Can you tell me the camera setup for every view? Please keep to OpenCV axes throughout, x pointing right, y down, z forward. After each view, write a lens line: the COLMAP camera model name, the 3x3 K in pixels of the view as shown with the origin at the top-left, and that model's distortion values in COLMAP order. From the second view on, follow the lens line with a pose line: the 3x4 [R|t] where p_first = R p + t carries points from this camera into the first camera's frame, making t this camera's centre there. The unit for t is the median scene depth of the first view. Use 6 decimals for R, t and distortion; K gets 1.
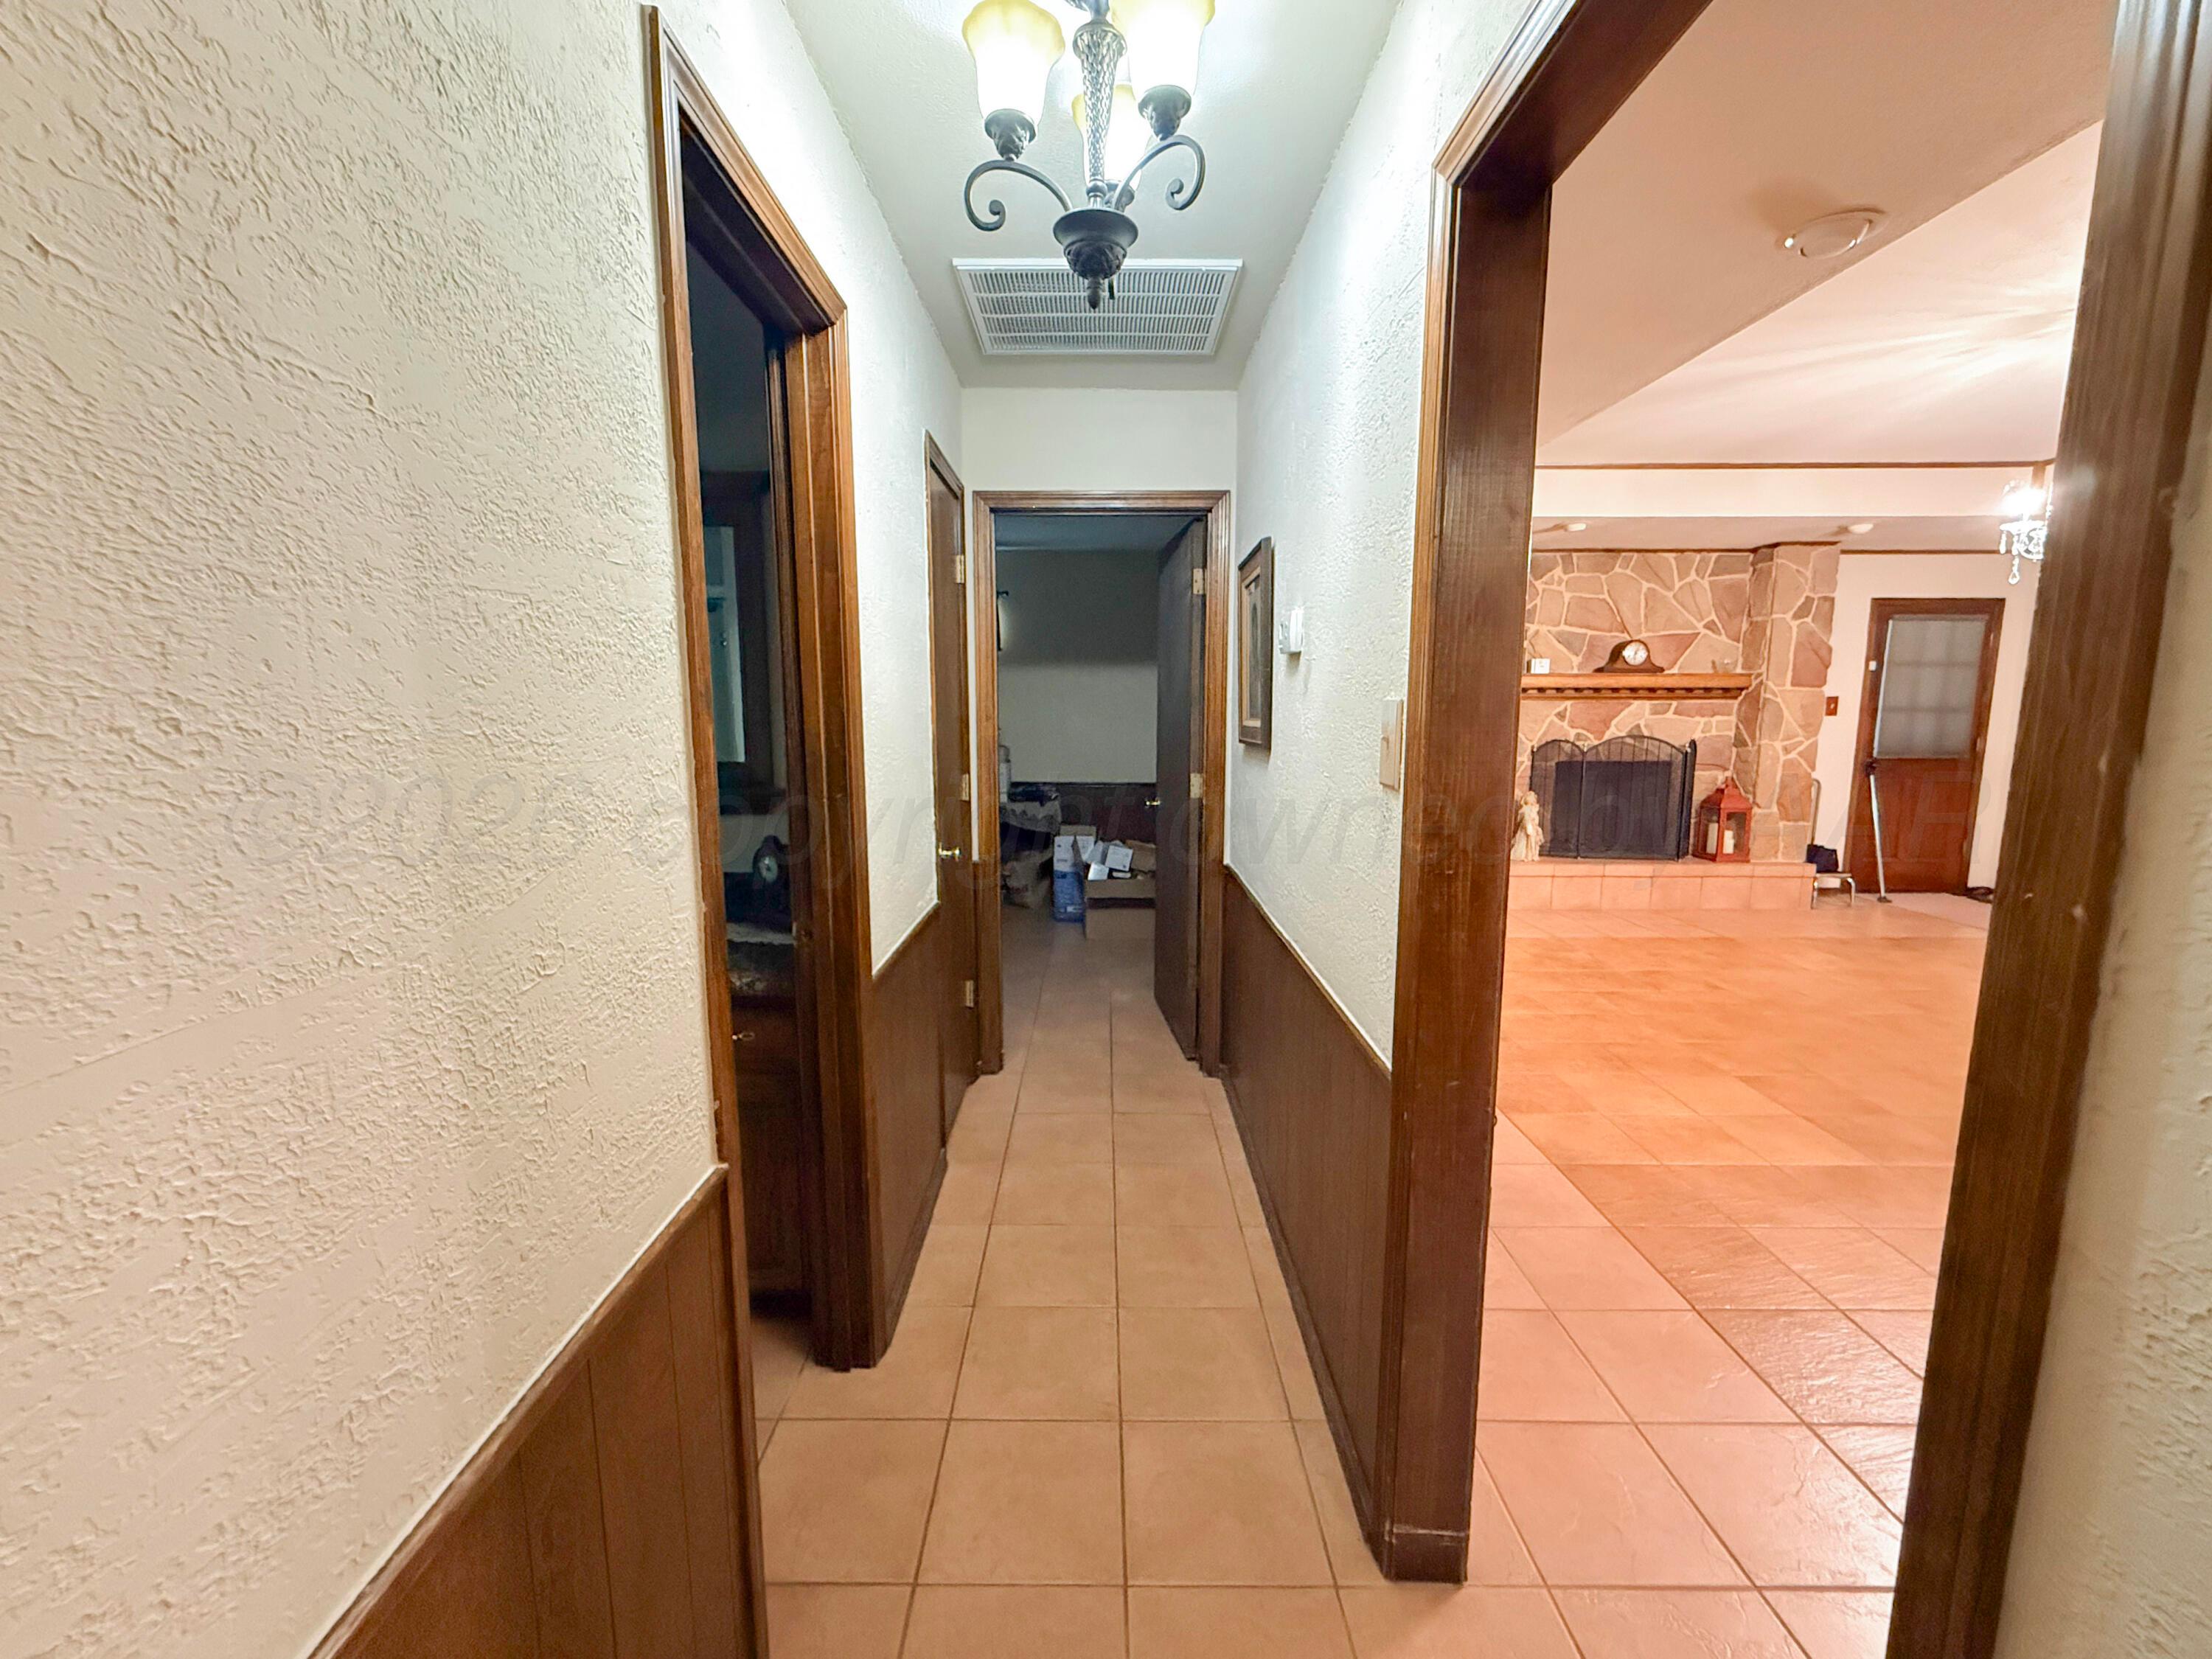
lens RADIAL K [[881.8, 0, 1100.2], [0, 881.8, 830.3], [0, 0, 1]] dist [-0.002964, 0.001205]
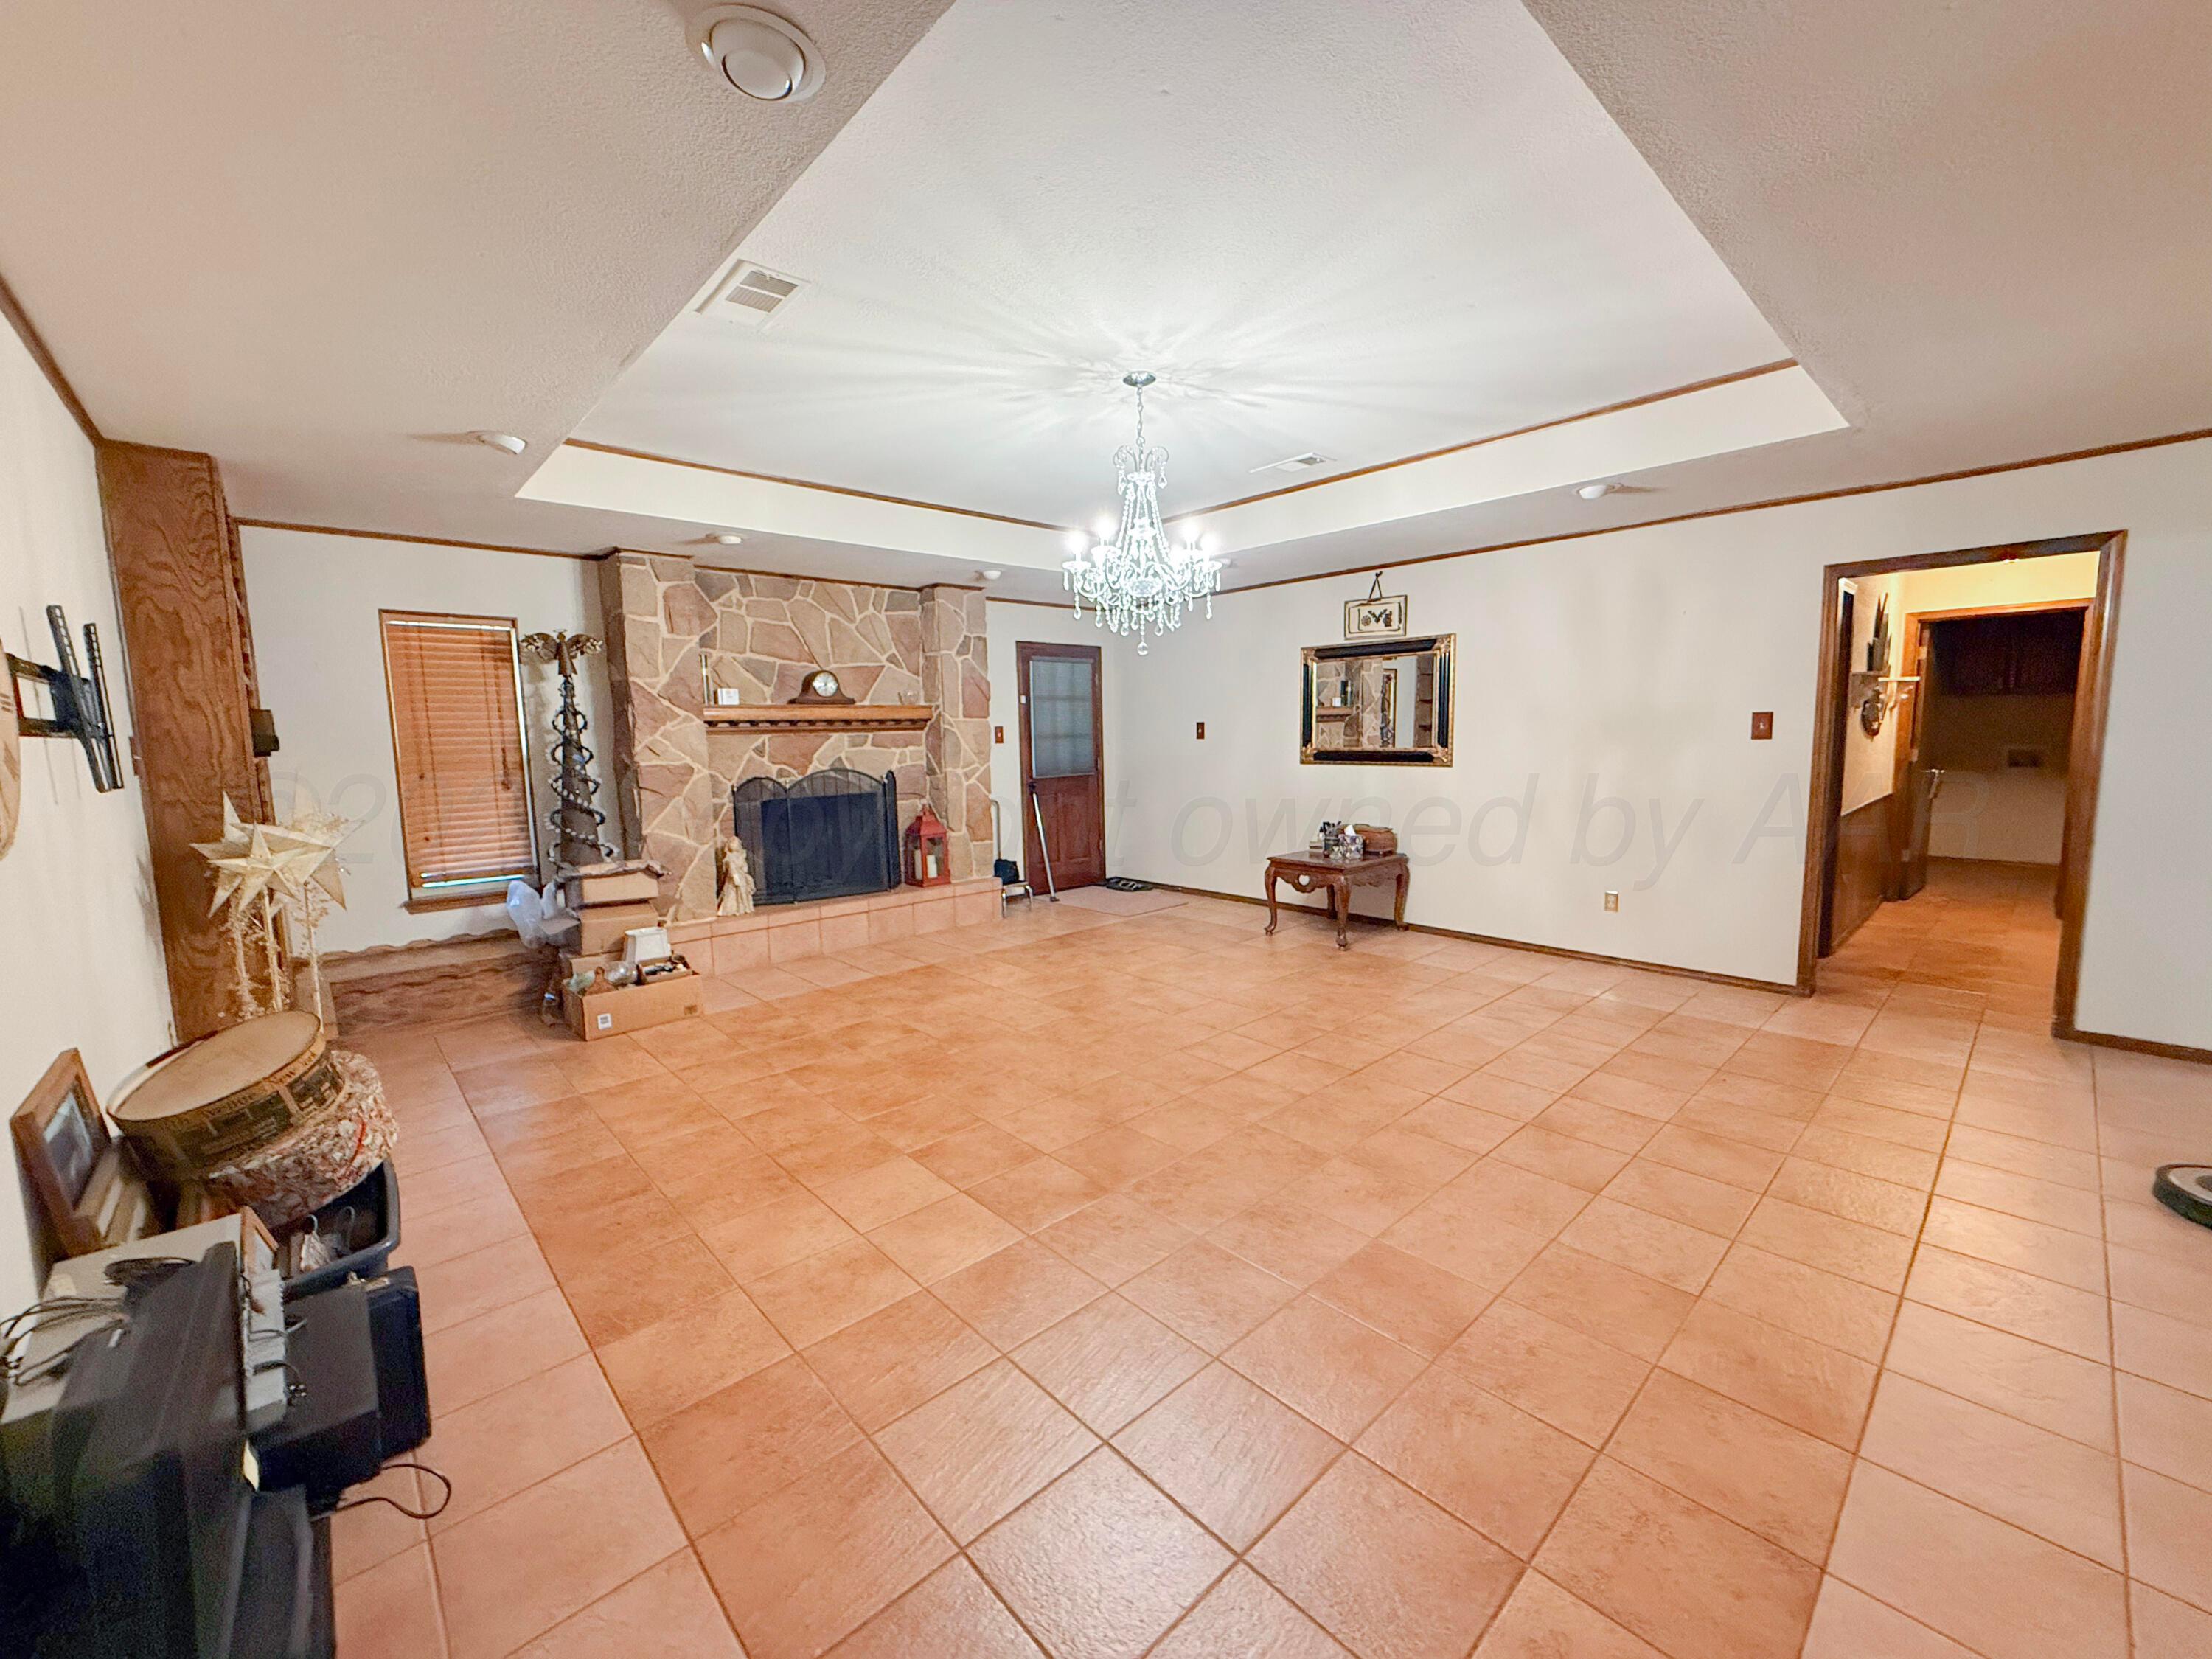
lens RADIAL K [[881.8, 0, 1100.2], [0, 881.8, 830.3], [0, 0, 1]] dist [-0.002964, 0.001205]
pose [[0.721735, -0.093910, 0.685769, 0.147669], [0.124452, 0.992213, 0.004895, -0.009698], [-0.680889, 0.081812, 0.727802, 0.106576]]
